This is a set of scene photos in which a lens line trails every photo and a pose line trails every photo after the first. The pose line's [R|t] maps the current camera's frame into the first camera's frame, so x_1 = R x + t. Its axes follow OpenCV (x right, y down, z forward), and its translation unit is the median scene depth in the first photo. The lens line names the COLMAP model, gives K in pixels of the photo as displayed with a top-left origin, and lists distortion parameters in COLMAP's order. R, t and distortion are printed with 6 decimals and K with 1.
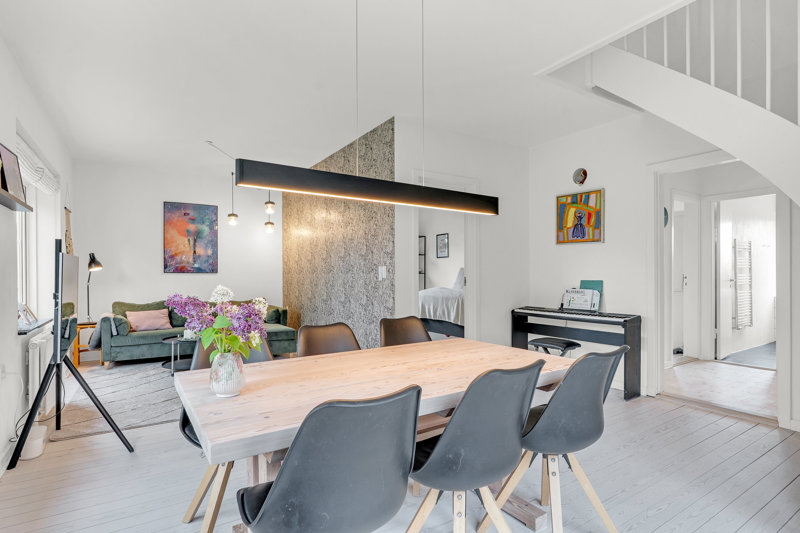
lens RADIAL K [[420.8, 0, 401.5], [0, 420.8, 272.3], [0, 0, 1]] dist [-0.000808, -0.000100]
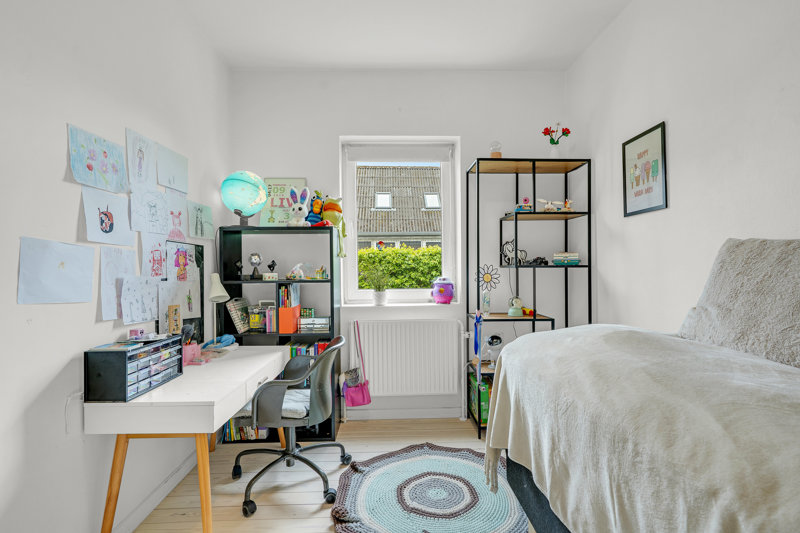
lens RADIAL K [[370.2, 0, 400.0], [0, 370.2, 266.5], [0, 0, 1]] dist [-0.000460, -0.000044]
pose [[0.844688, -0.005995, -0.535225, 0.127747], [0.009589, 0.999946, 0.003933, 0.000197], [0.535173, -0.008455, 0.844700, 0.958876]]
